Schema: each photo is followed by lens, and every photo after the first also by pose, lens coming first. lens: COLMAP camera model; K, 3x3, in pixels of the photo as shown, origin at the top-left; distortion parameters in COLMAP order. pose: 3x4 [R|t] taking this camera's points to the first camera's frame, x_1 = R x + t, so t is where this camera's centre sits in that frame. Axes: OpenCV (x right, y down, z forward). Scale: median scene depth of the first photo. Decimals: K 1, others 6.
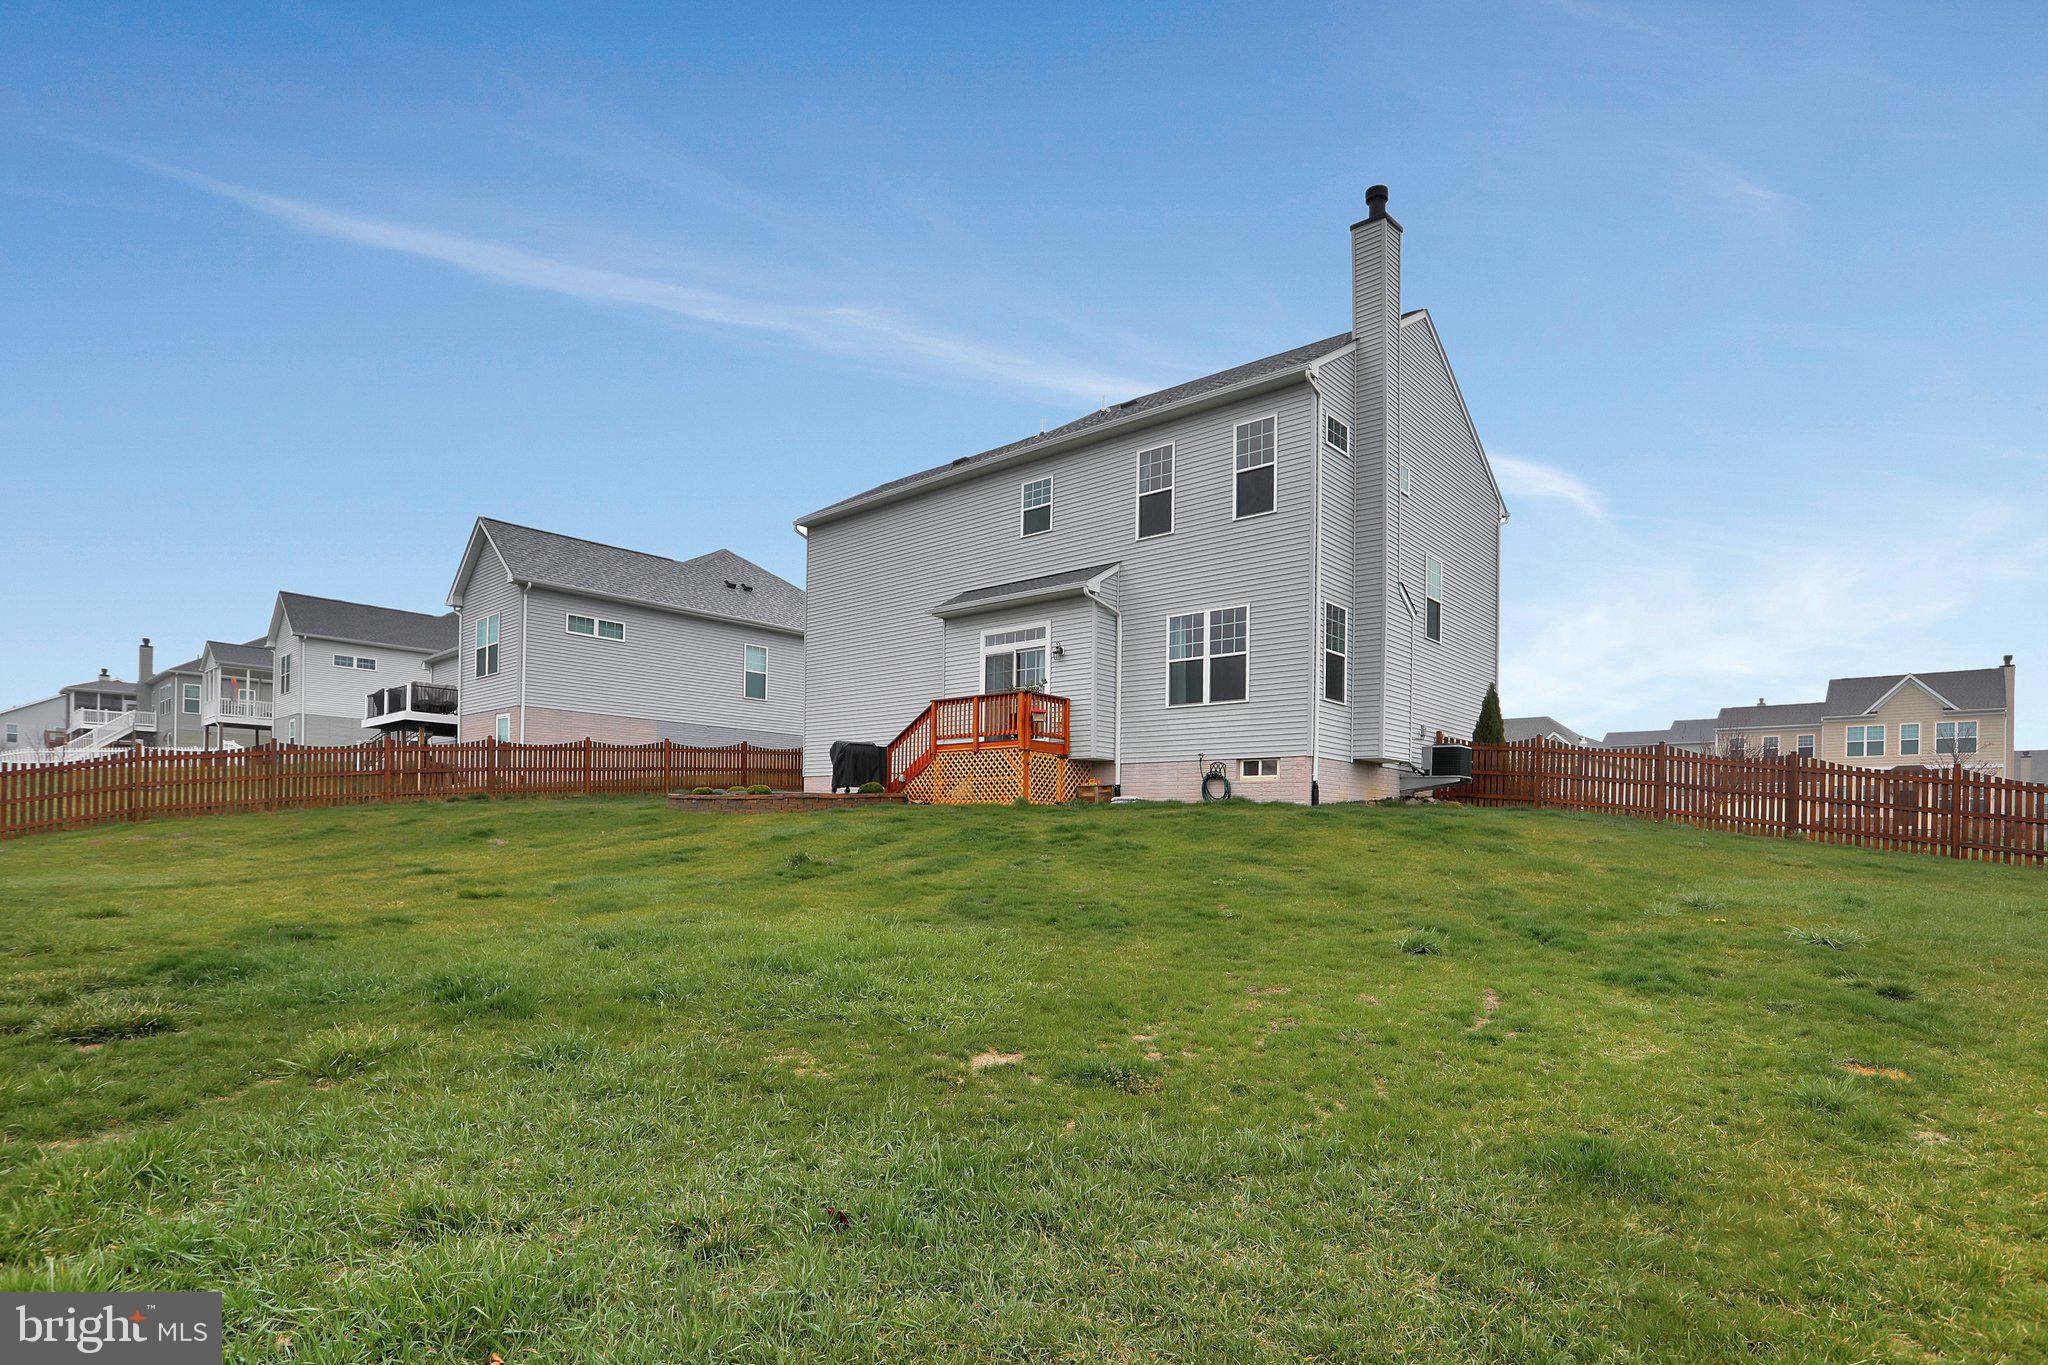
lens RADIAL K [[1093.2, 0, 1024.0], [0, 1093.2, 682.5], [0, 0, 1]] dist [0.000326, 0.000106]
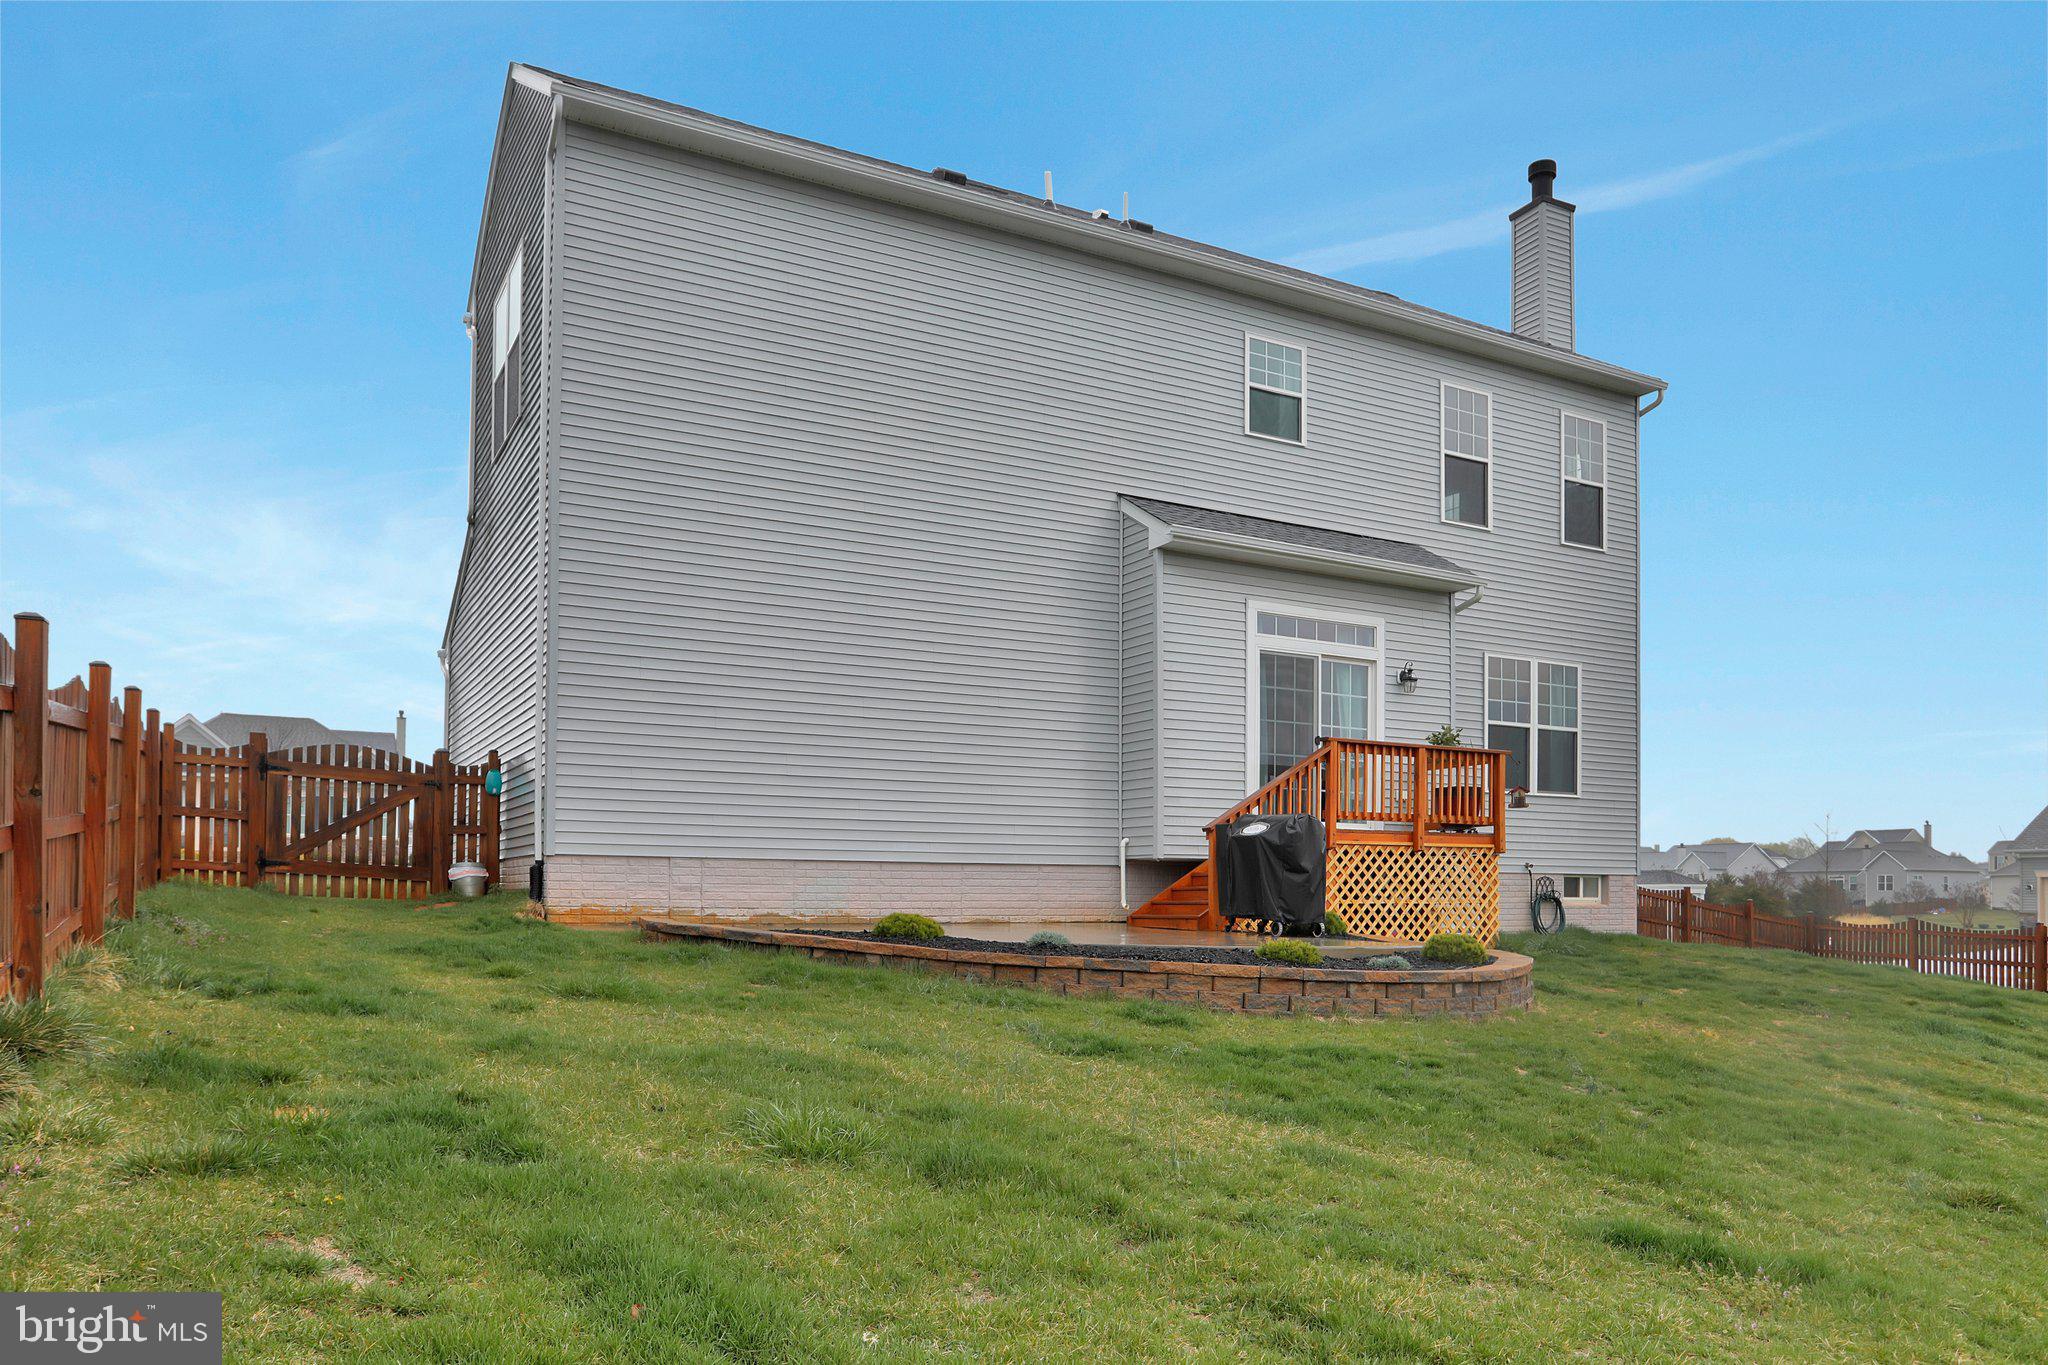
lens RADIAL K [[1386.5, 0, 1022.5], [0, 1386.5, 769.8], [0, 0, 1]] dist [-0.004614, -0.000289]
pose [[0.314502, 0.069513, 0.946708, -0.746139], [-0.125928, 0.991556, -0.030972, 0.070529], [-0.940867, -0.109476, 0.320600, 0.985014]]
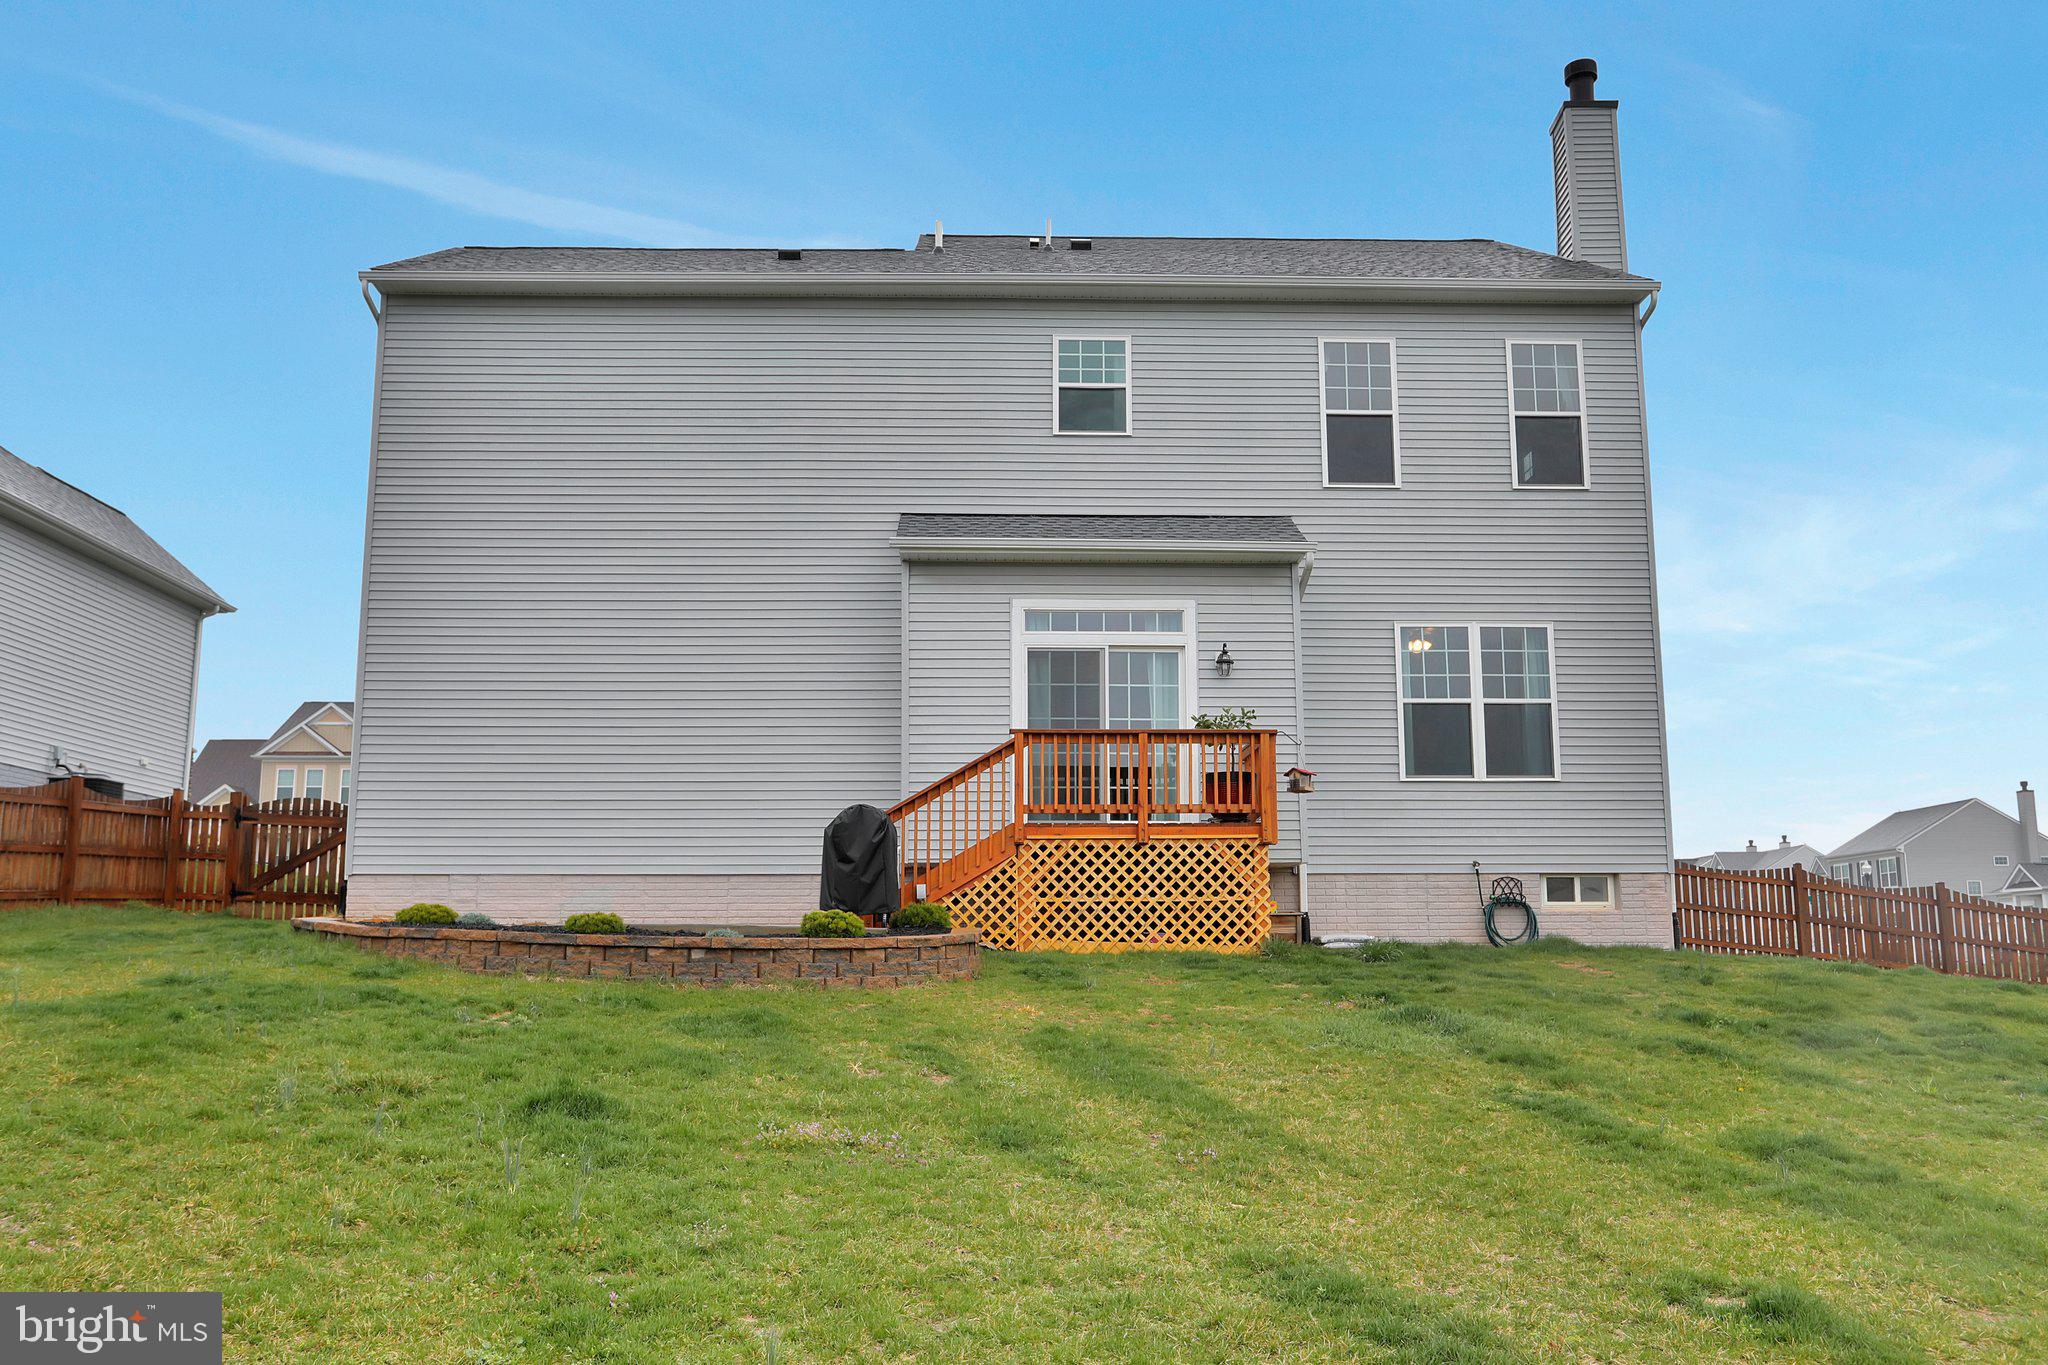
lens RADIAL K [[1492.8, 0, 1022.9], [0, 1492.8, 636.5], [0, 0, 1]] dist [-0.002110, 0.001392]
pose [[0.705693, 0.135681, 0.695405, -0.565332], [-0.076830, 0.990359, -0.115263, 0.053736], [-0.704340, 0.027912, 0.709314, 0.571573]]
